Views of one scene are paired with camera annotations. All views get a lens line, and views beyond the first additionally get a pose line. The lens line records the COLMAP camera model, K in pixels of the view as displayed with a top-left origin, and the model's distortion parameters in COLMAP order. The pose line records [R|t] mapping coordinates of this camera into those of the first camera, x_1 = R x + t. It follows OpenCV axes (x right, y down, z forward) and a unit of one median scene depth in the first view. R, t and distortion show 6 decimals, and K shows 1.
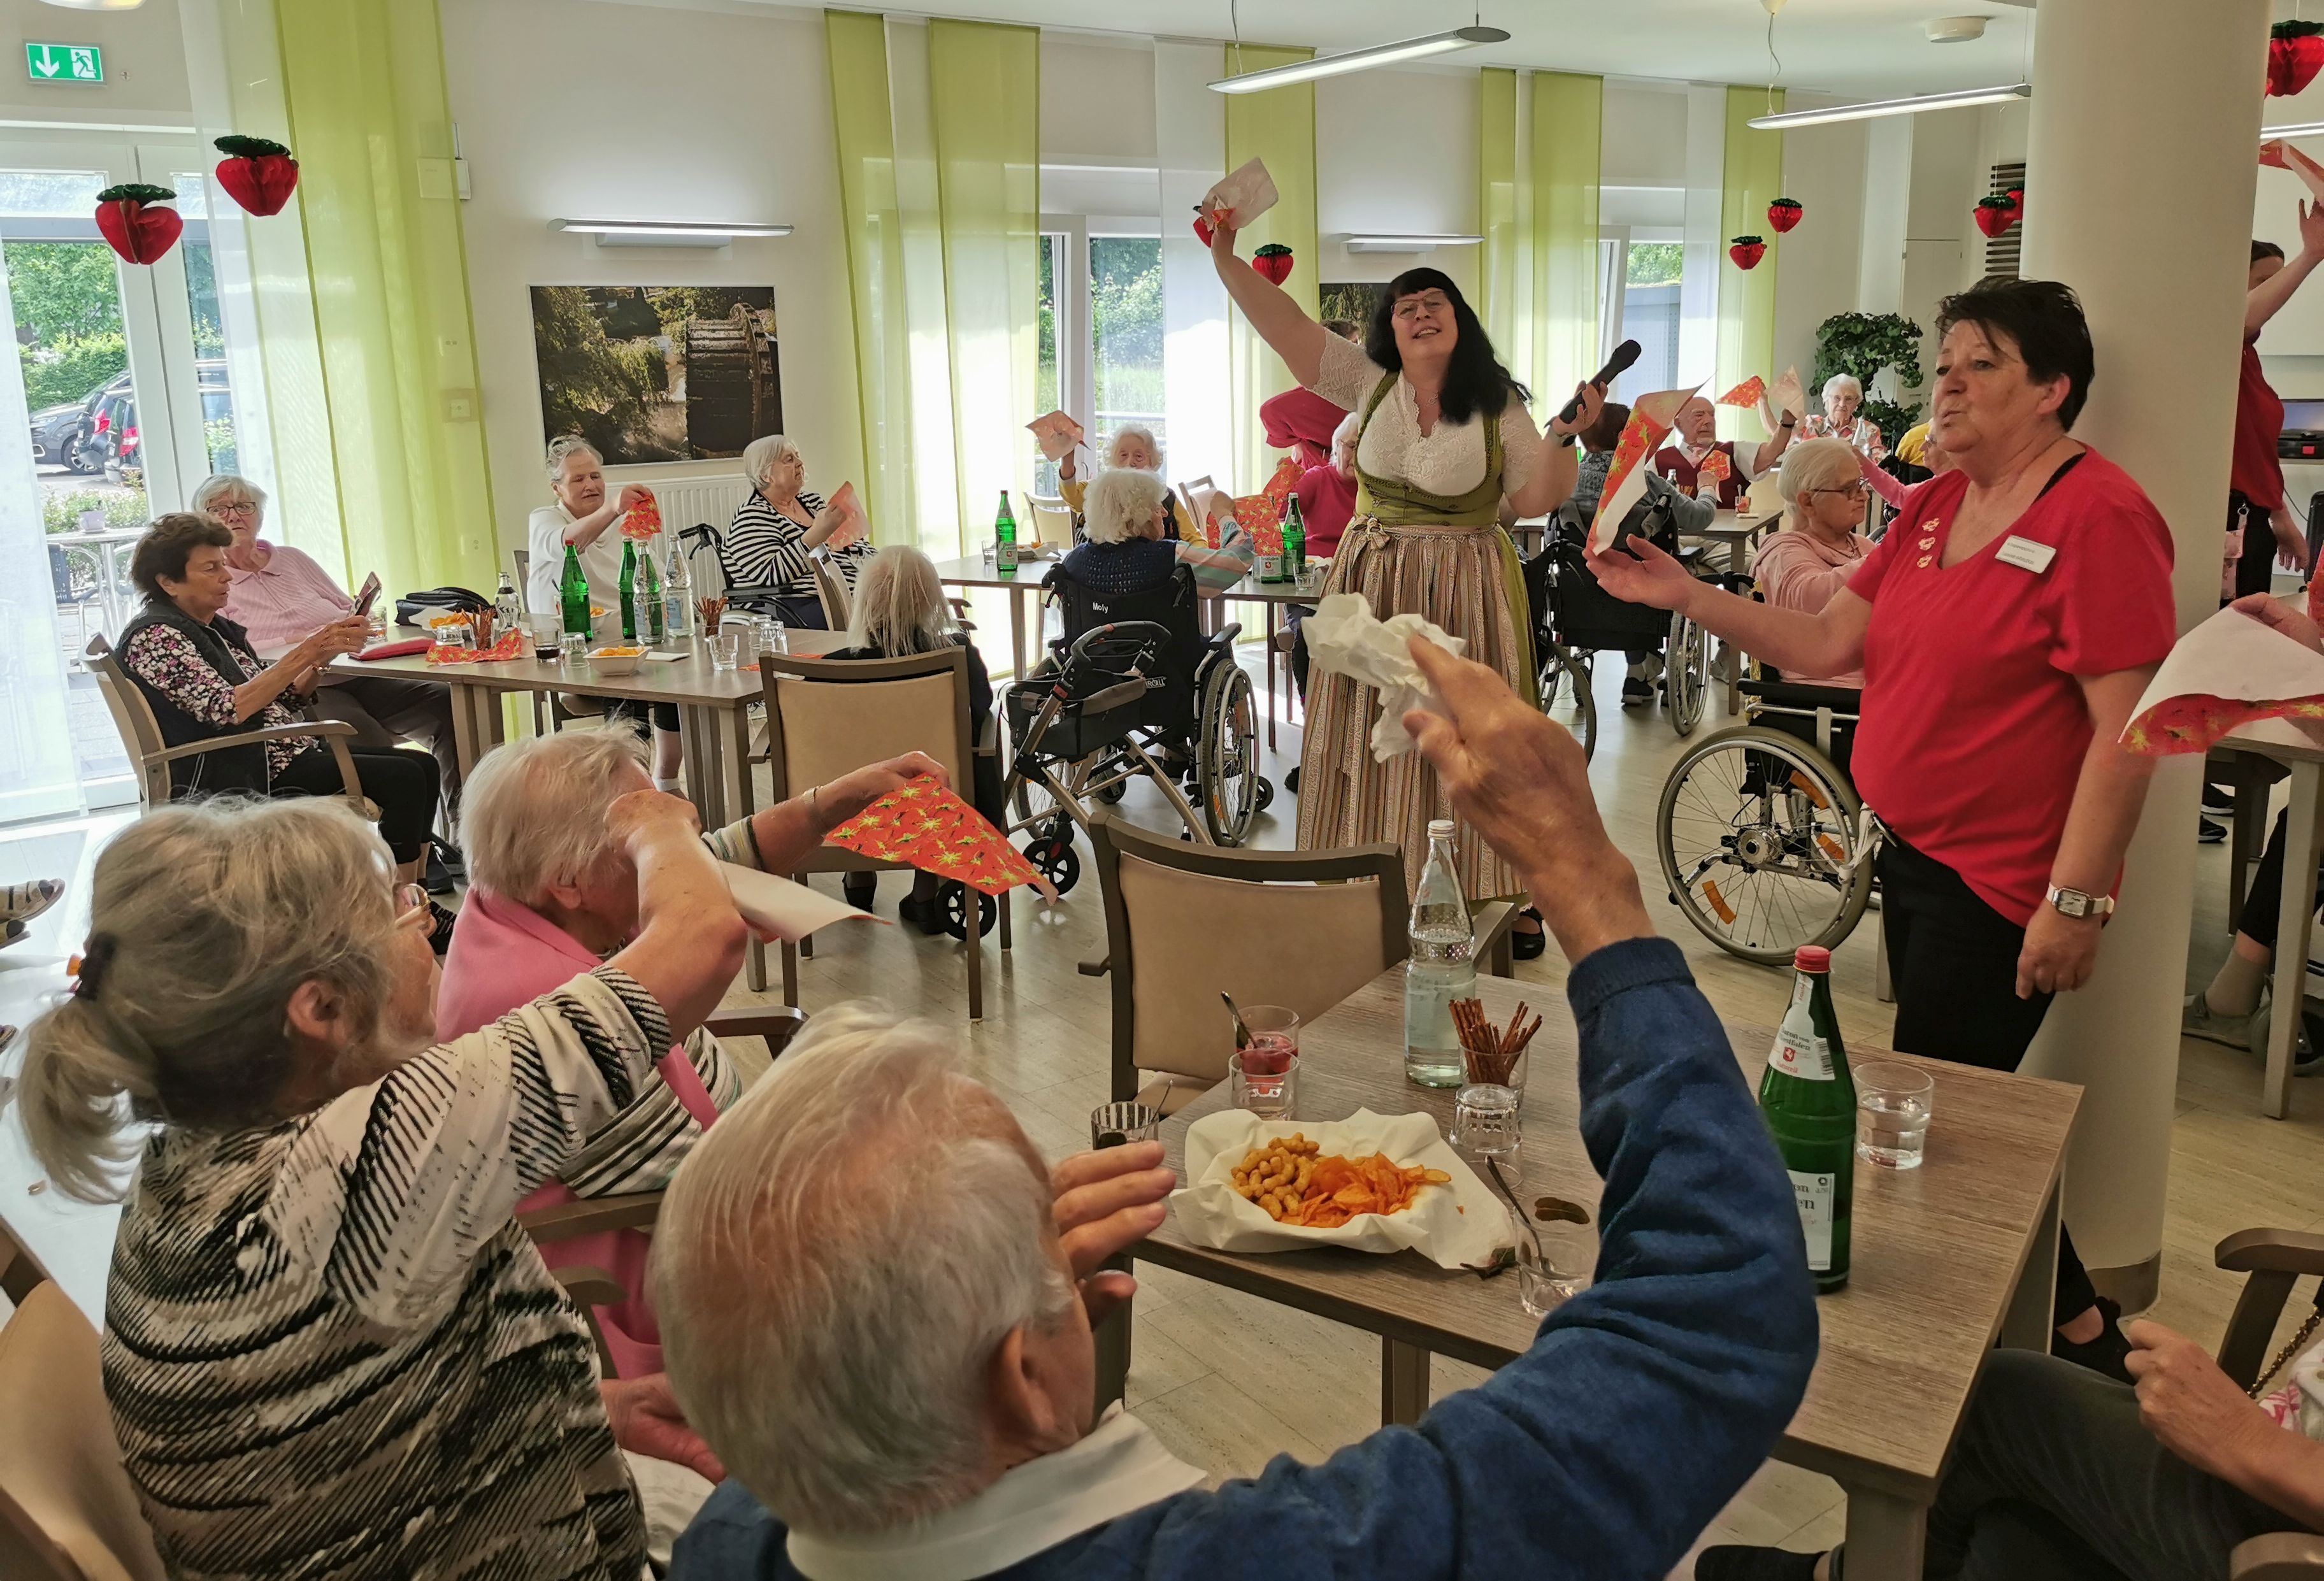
lens RADIAL K [[1823.5, 0, 1174.8], [0, 1823.5, 685.6], [0, 0, 1]] dist [0.027958, -0.015536]
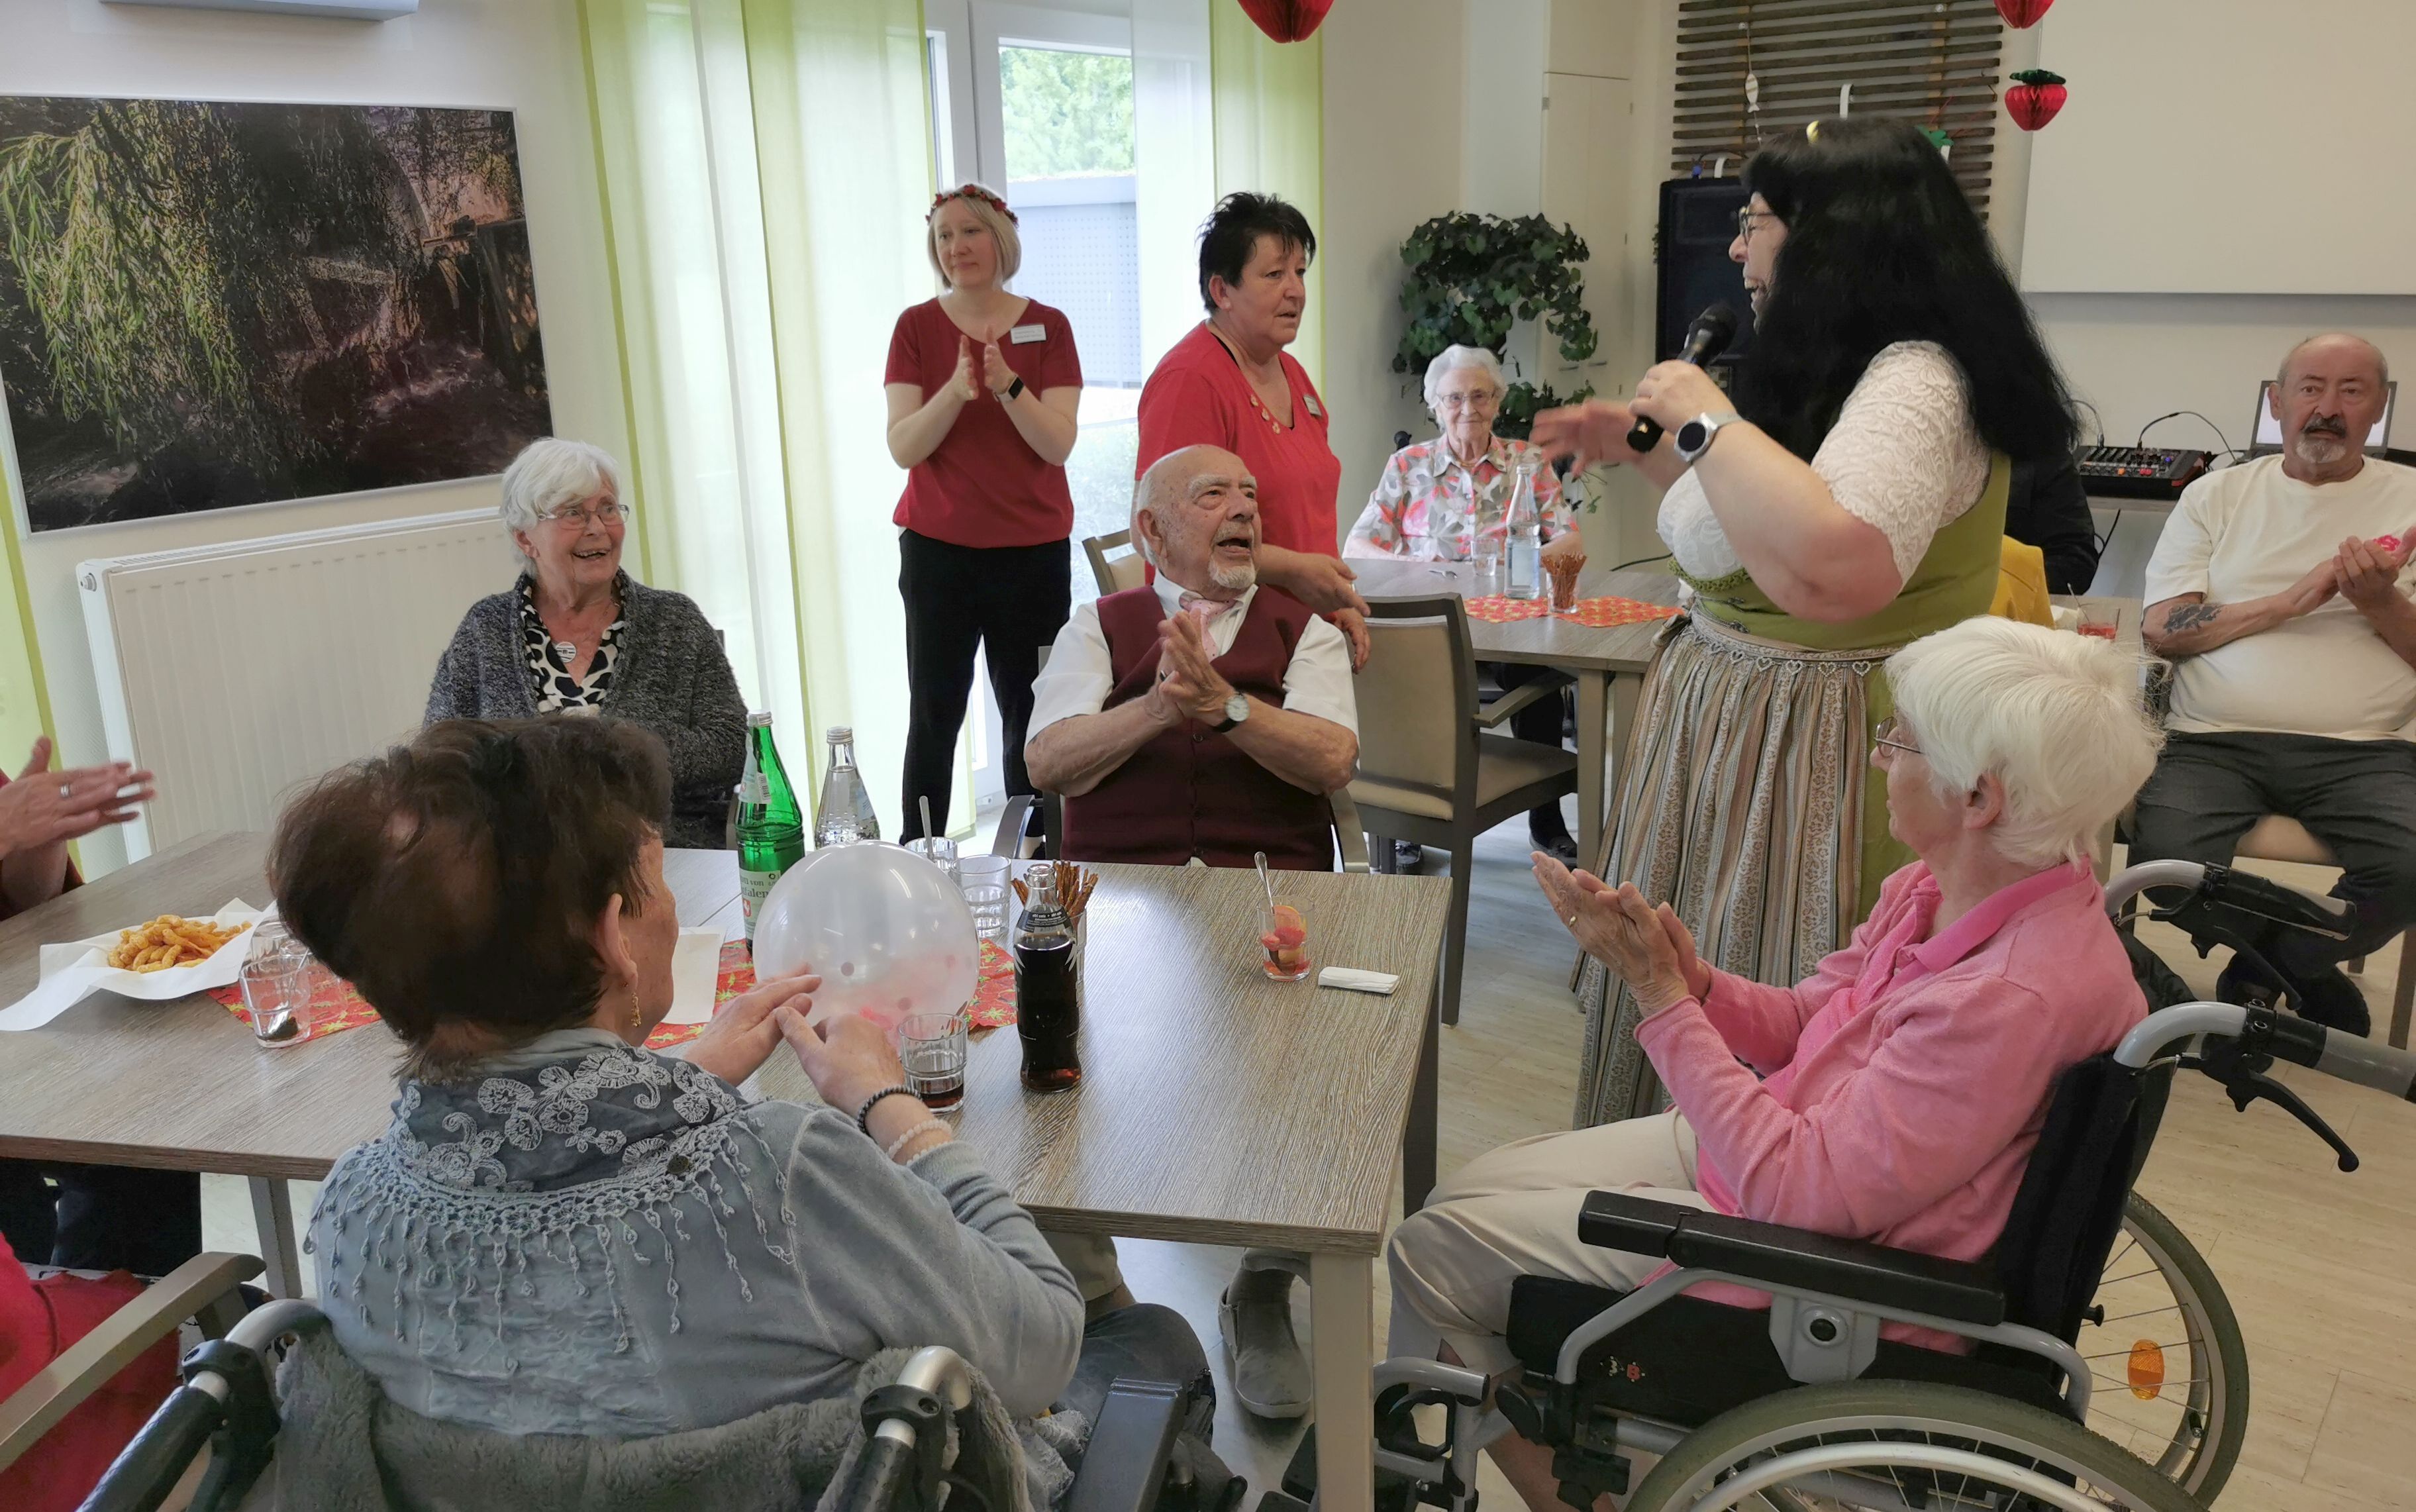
lens RADIAL K [[1908.1, 0, 1244.4], [0, 1908.1, 750.9], [0, 0, 1]] dist [0.074932, -0.086163]
pose [[0.957482, -0.067078, 0.280586, 0.228994], [0.043562, 0.995058, 0.089233, -0.158047], [-0.285184, -0.073216, 0.955672, 0.751558]]
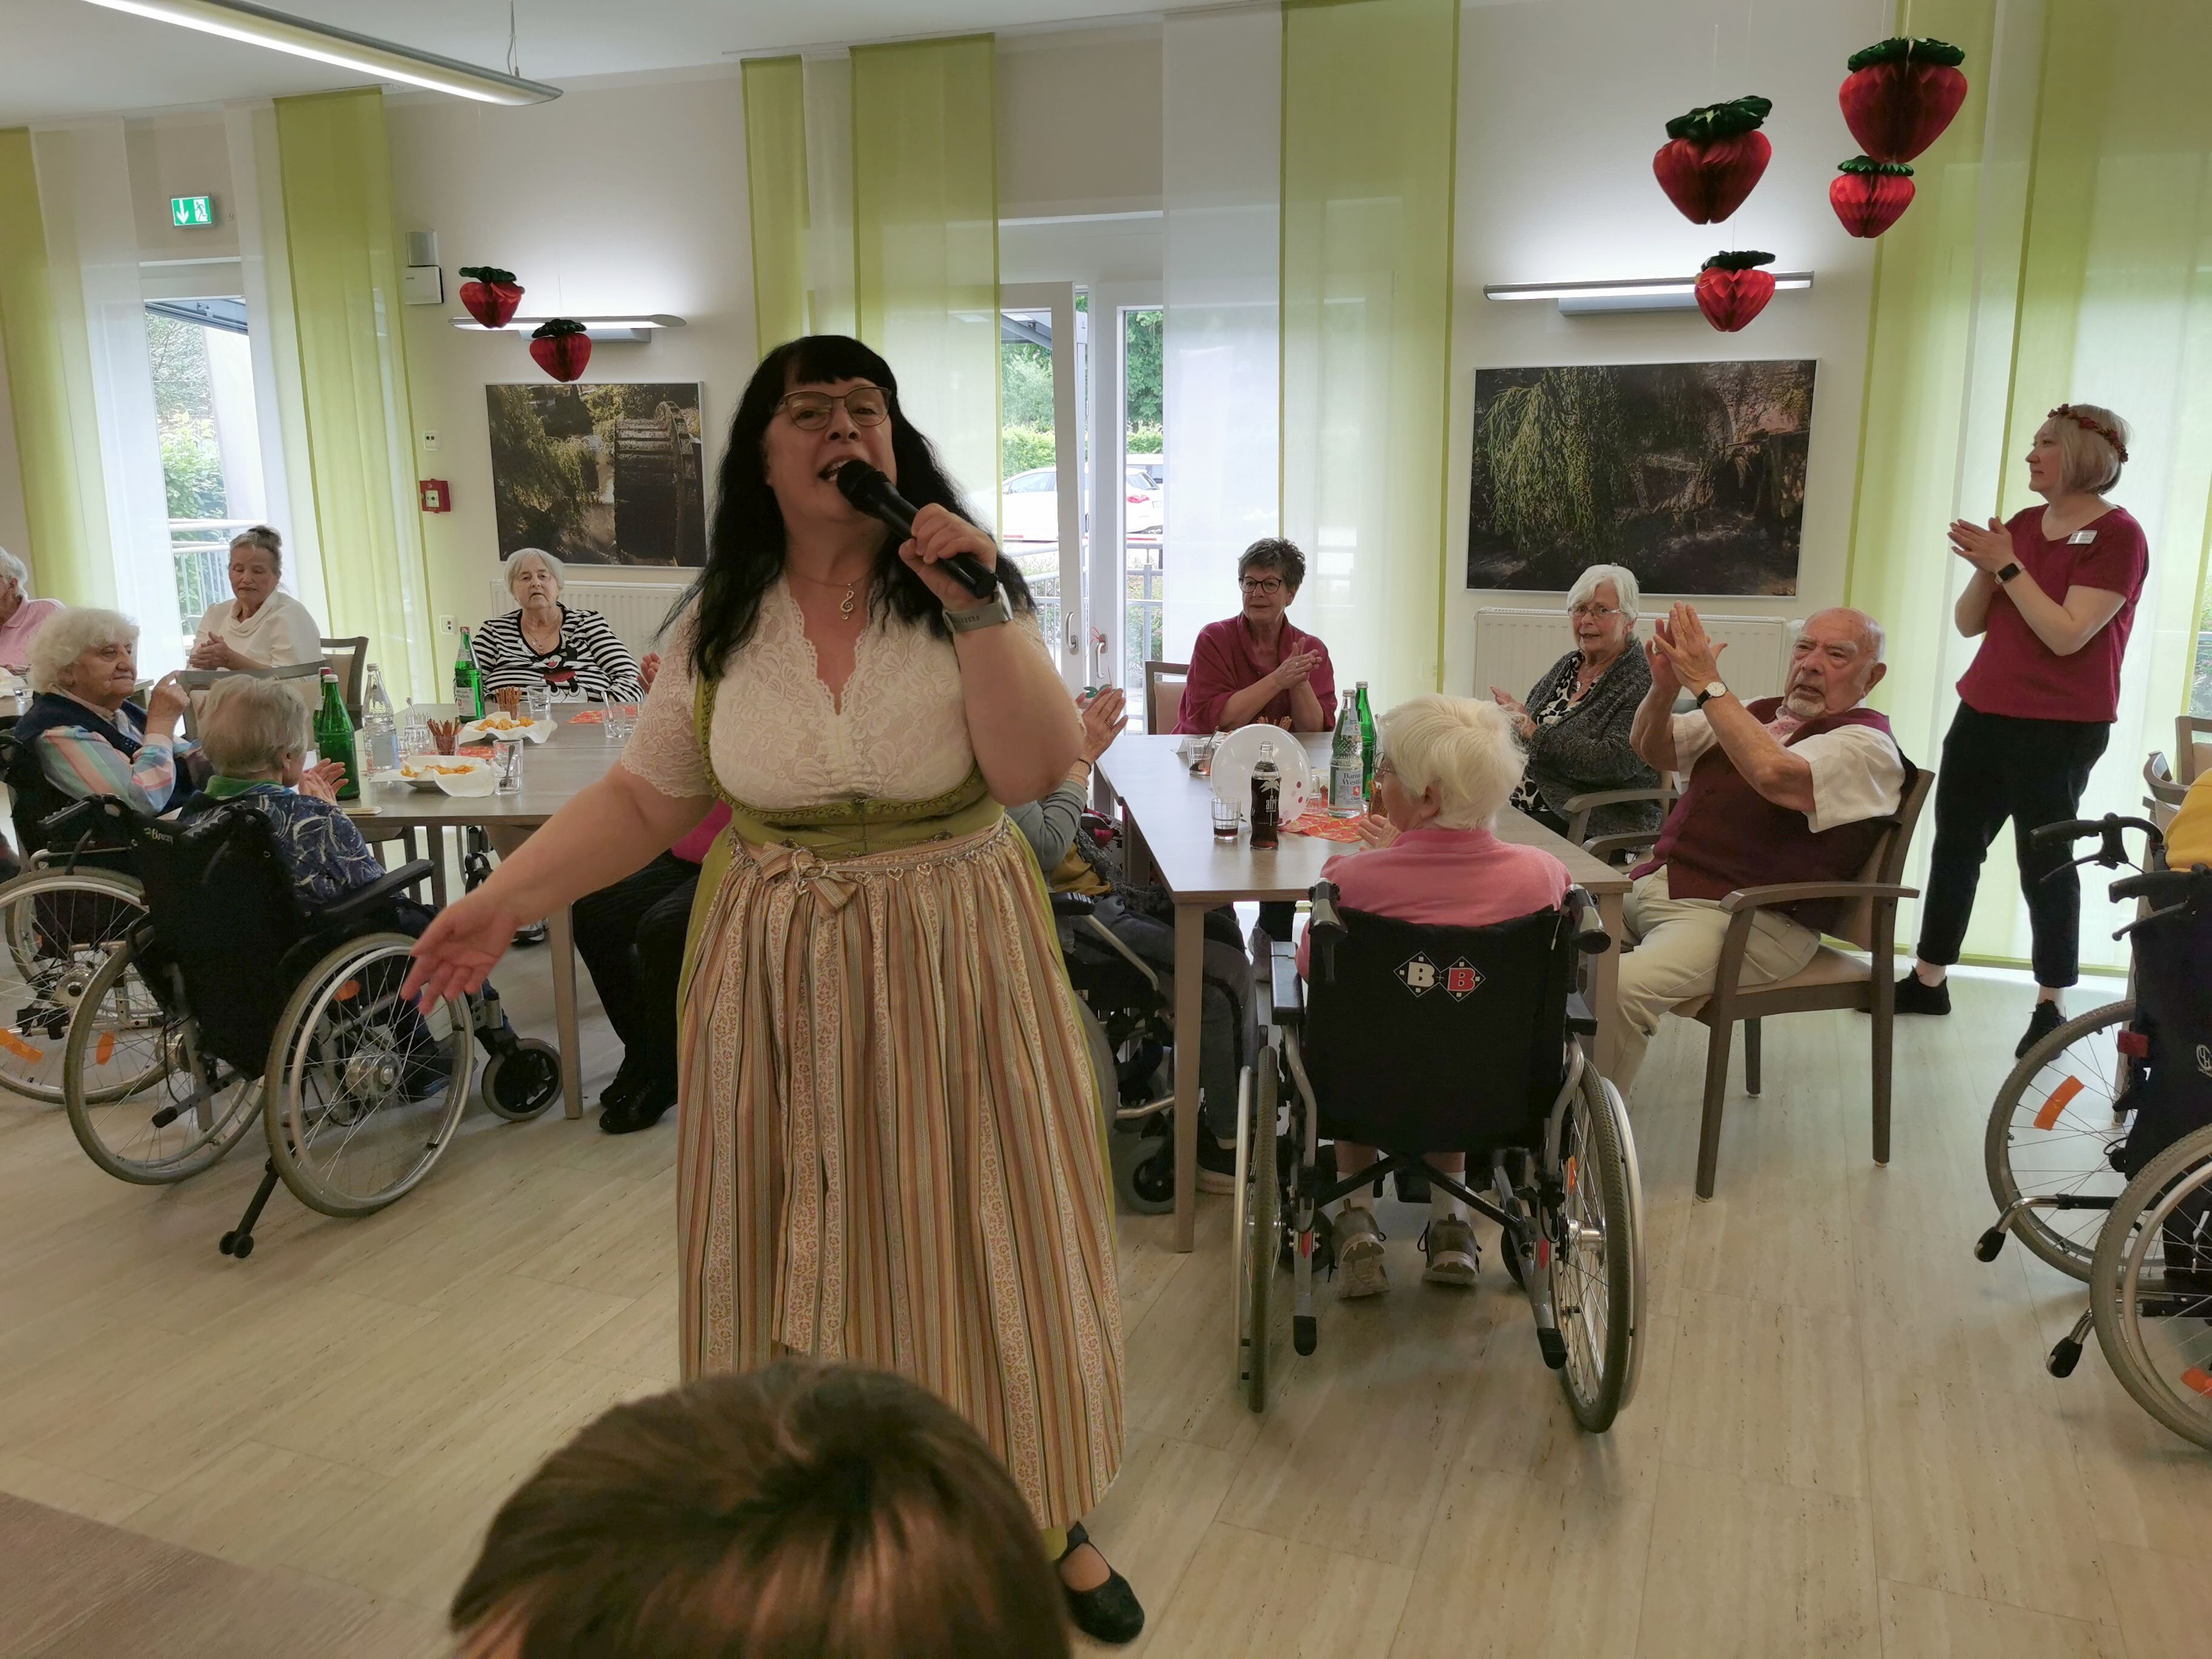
lens RADIAL K [[1716.0, 0, 1101.5], [0, 1716.0, 817.2], [0, 0, 1]] dist [0.075407, -0.092741]
pose [[0.534932, 0.204987, -0.819651, 0.647769], [-0.168401, 0.976525, 0.134315, -0.156688], [0.827943, 0.066181, 0.556894, 0.699978]]
